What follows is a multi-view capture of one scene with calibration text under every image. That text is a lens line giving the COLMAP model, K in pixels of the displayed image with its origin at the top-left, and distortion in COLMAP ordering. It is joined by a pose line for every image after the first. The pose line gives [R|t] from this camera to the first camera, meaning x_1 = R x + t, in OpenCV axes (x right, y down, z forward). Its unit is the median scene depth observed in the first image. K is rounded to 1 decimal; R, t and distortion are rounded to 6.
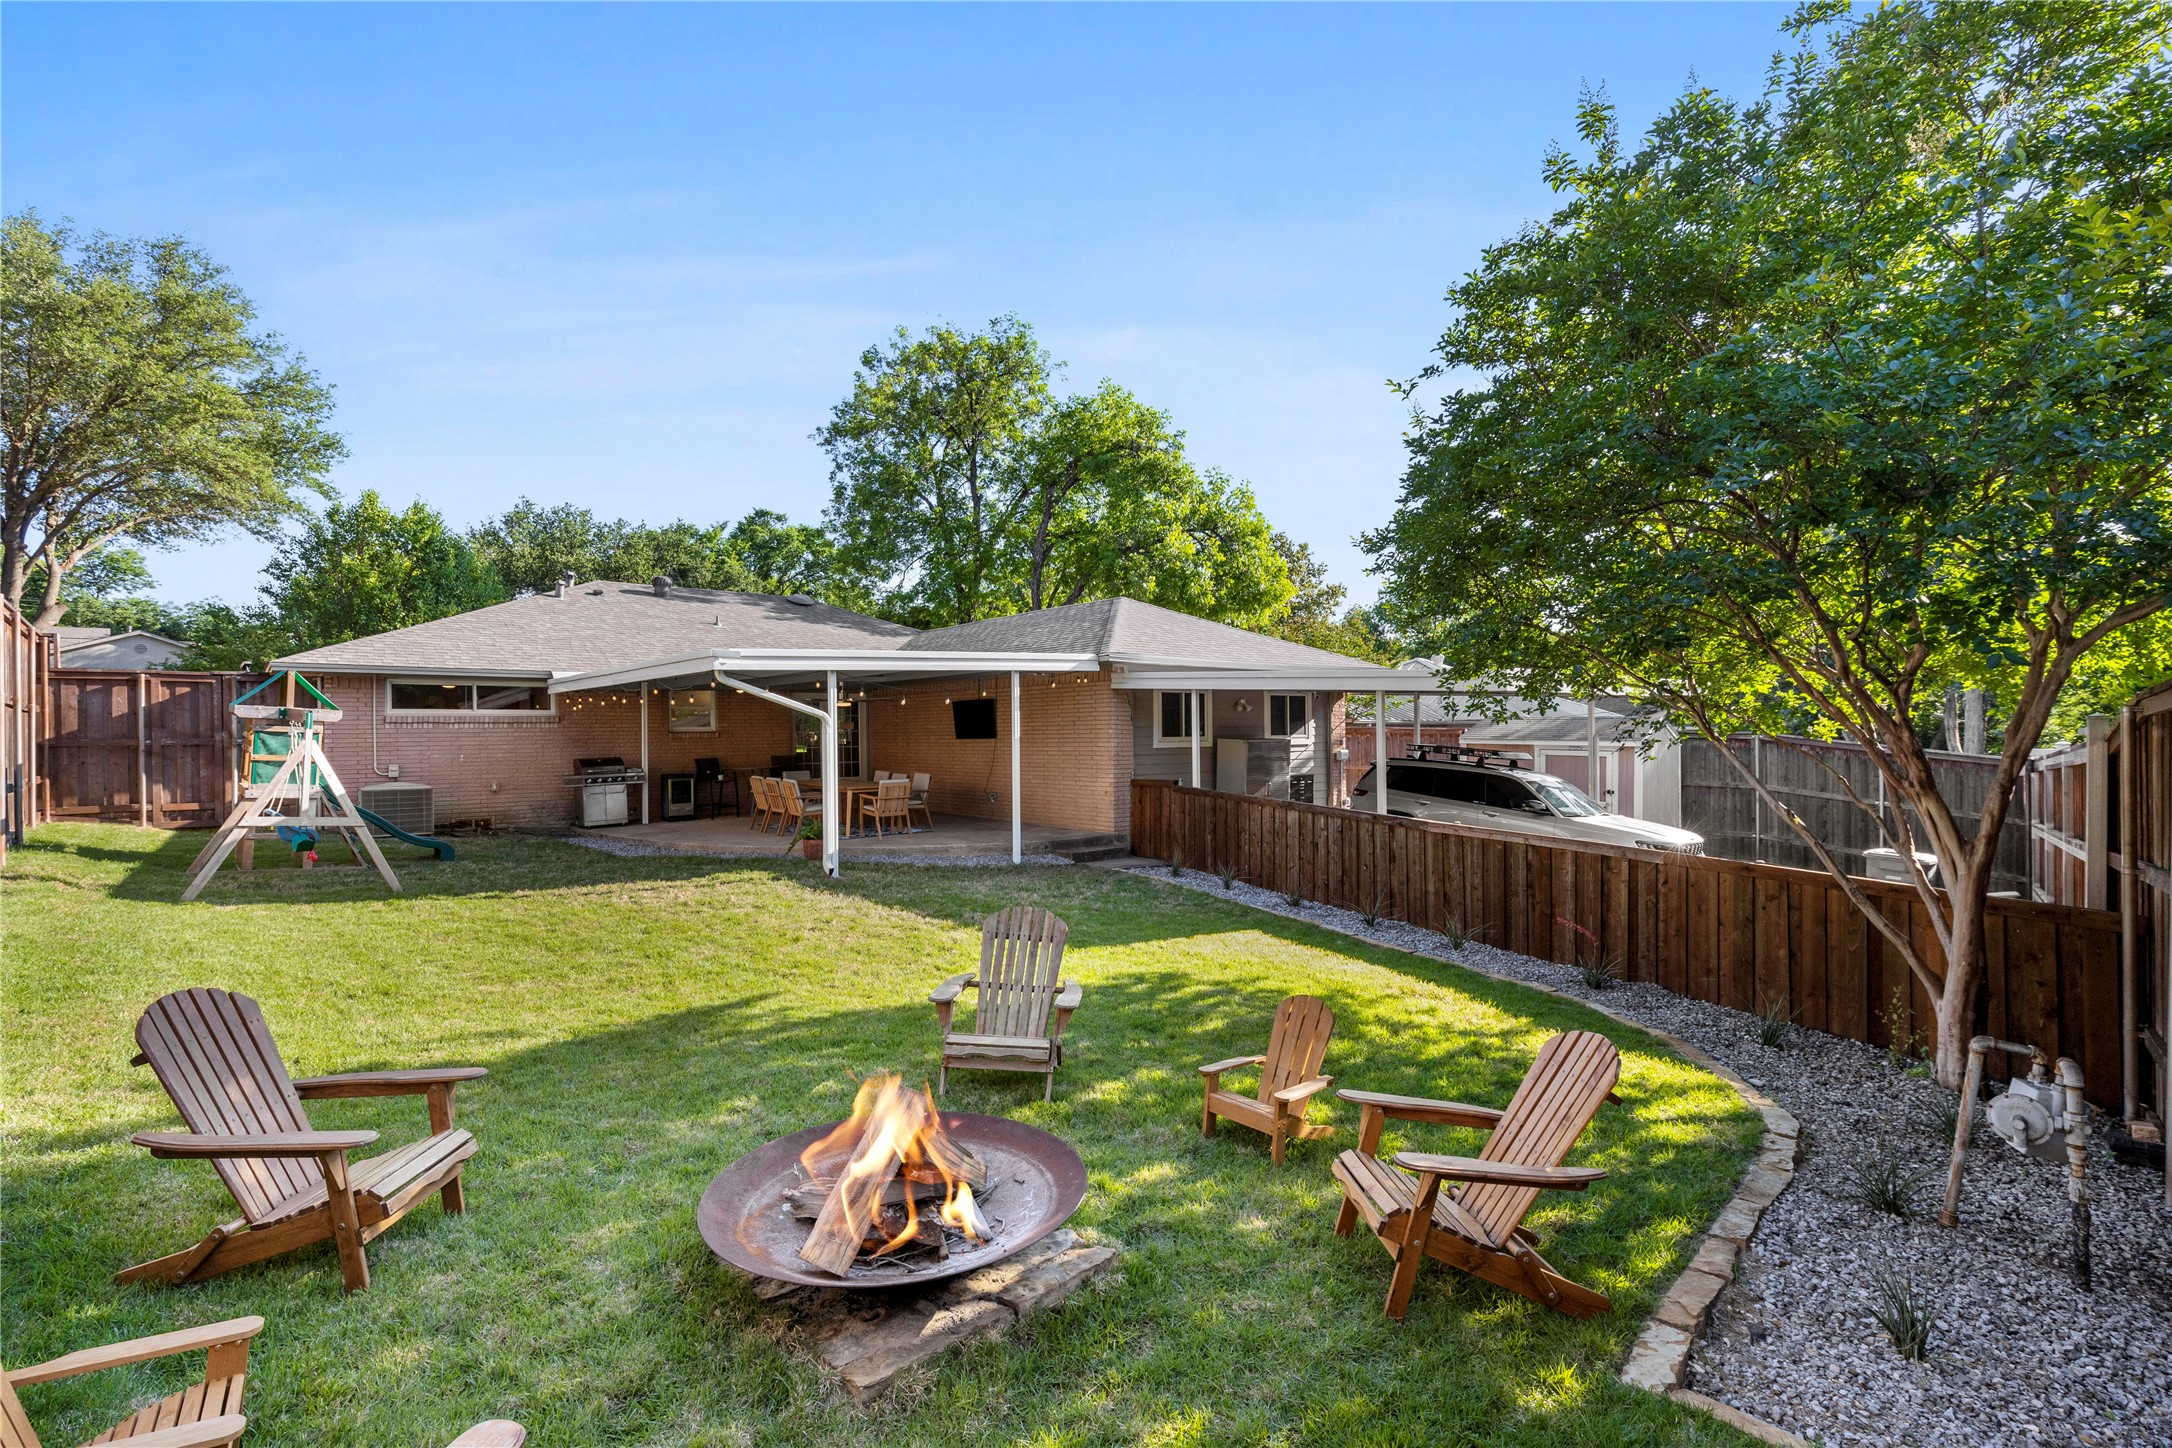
lens RADIAL K [[990.5, 0, 1086.8], [0, 990.5, 724.2], [0, 0, 1]] dist [-0.000803, -0.000152]
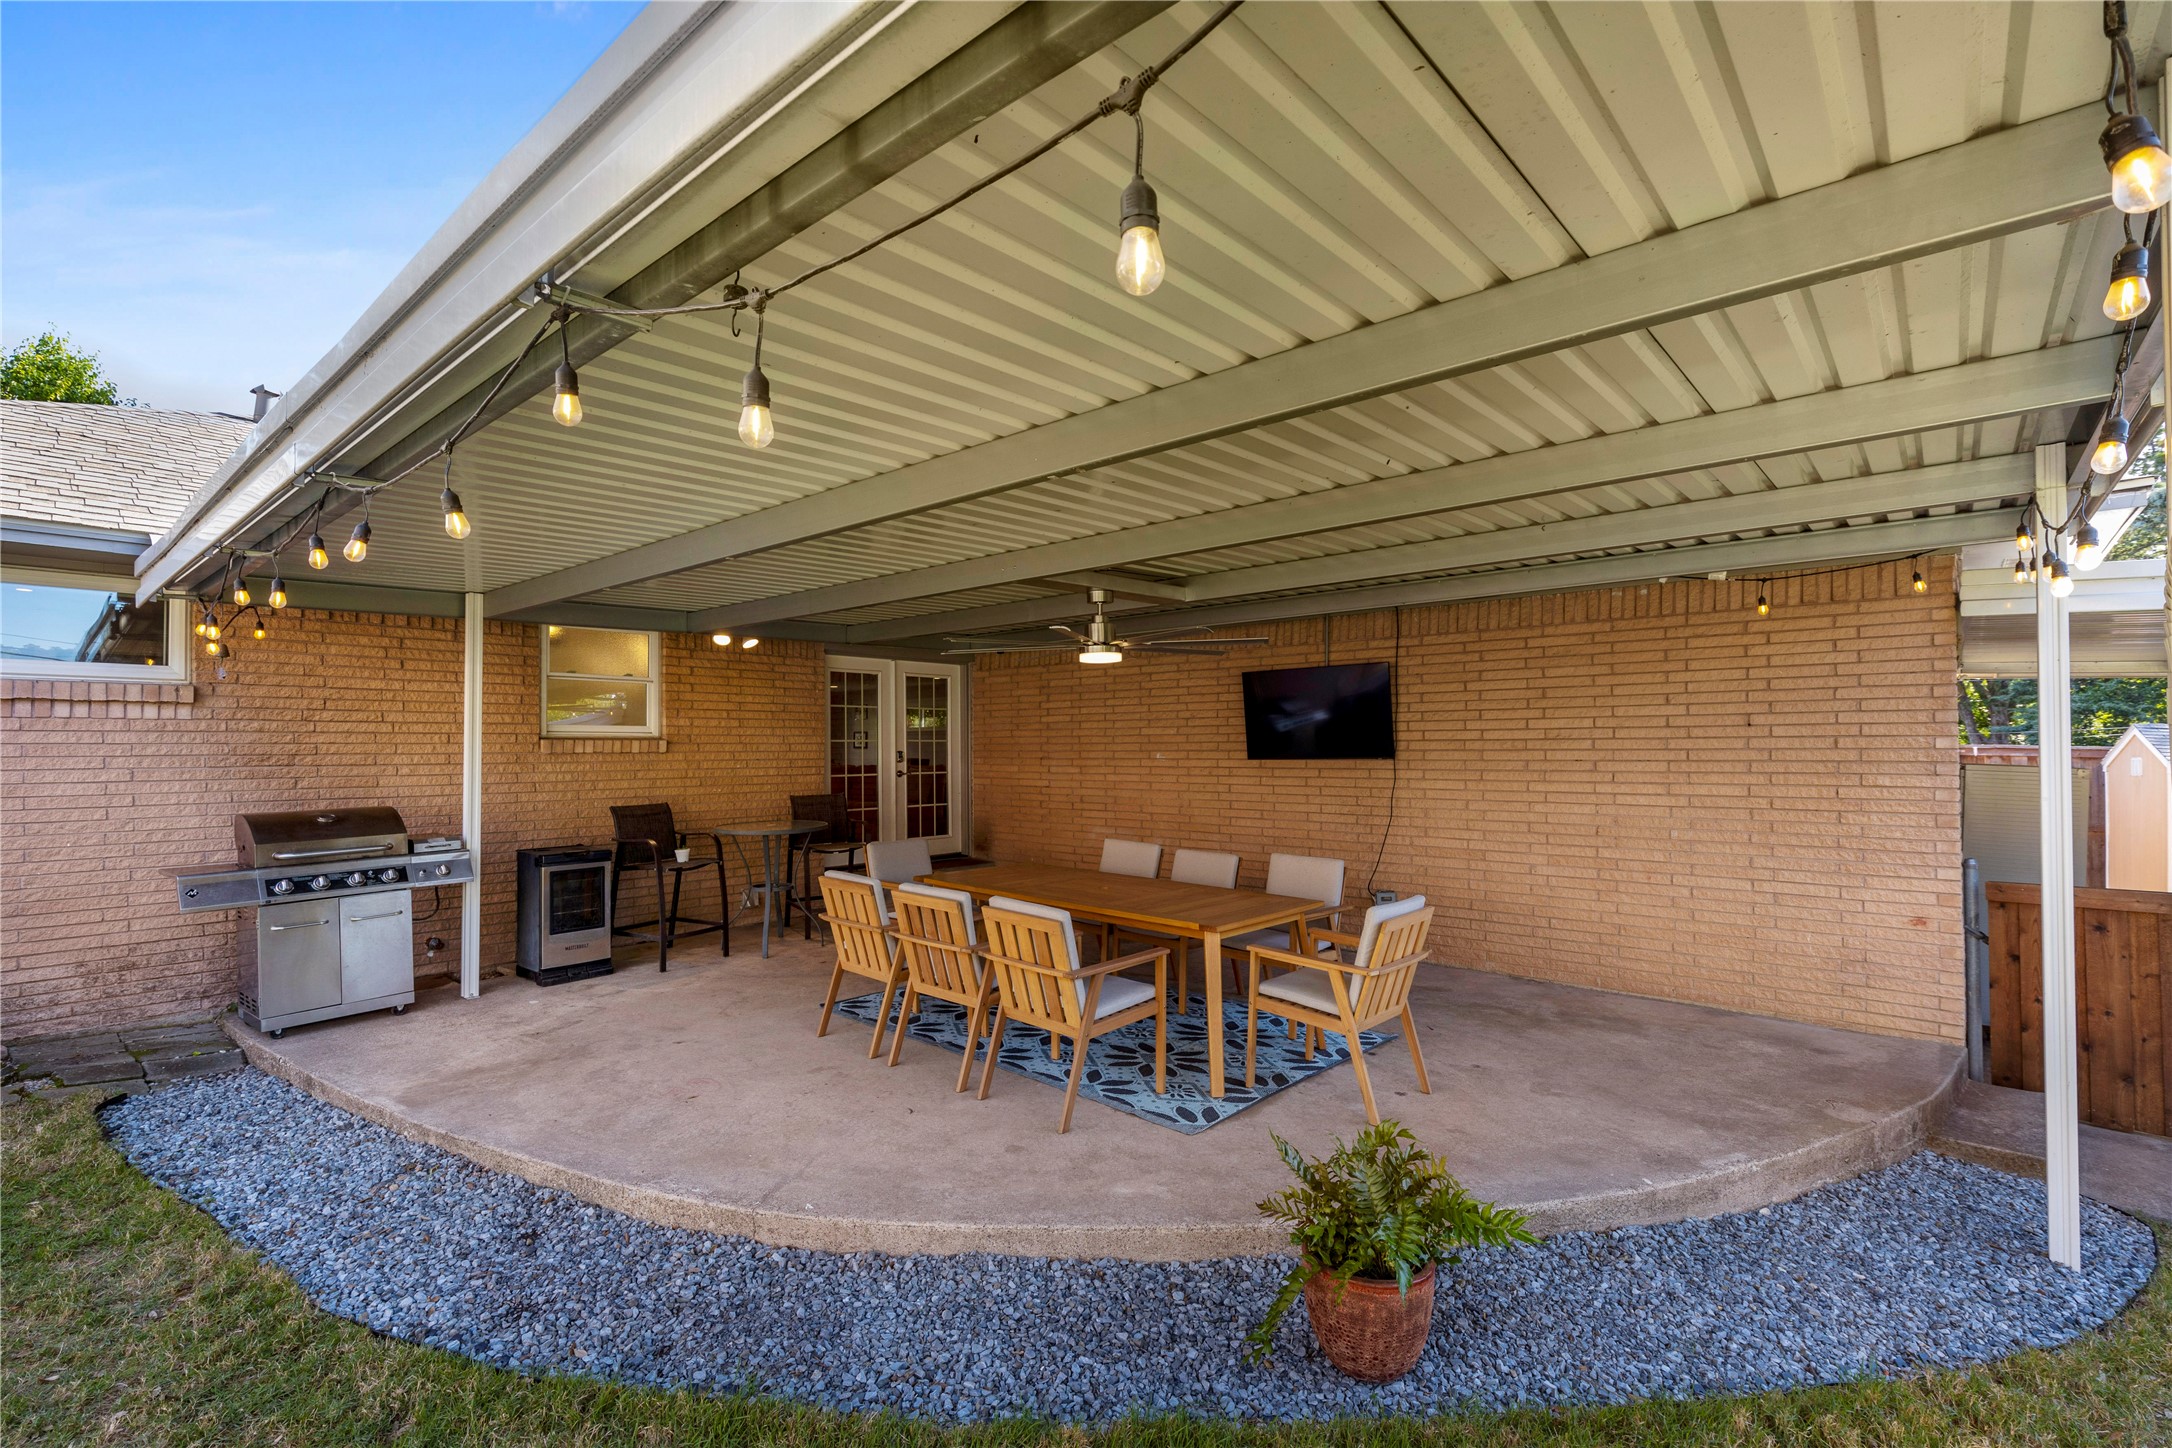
lens RADIAL K [[990.5, 0, 1084.9], [0, 990.5, 722.7], [0, 0, 1]] dist [-0.000803, -0.000152]
pose [[0.990873, 0.008072, 0.134557, -0.274875], [-0.005386, 0.999779, -0.020309, 0.009139], [-0.134691, 0.019399, 0.990698, 0.614599]]
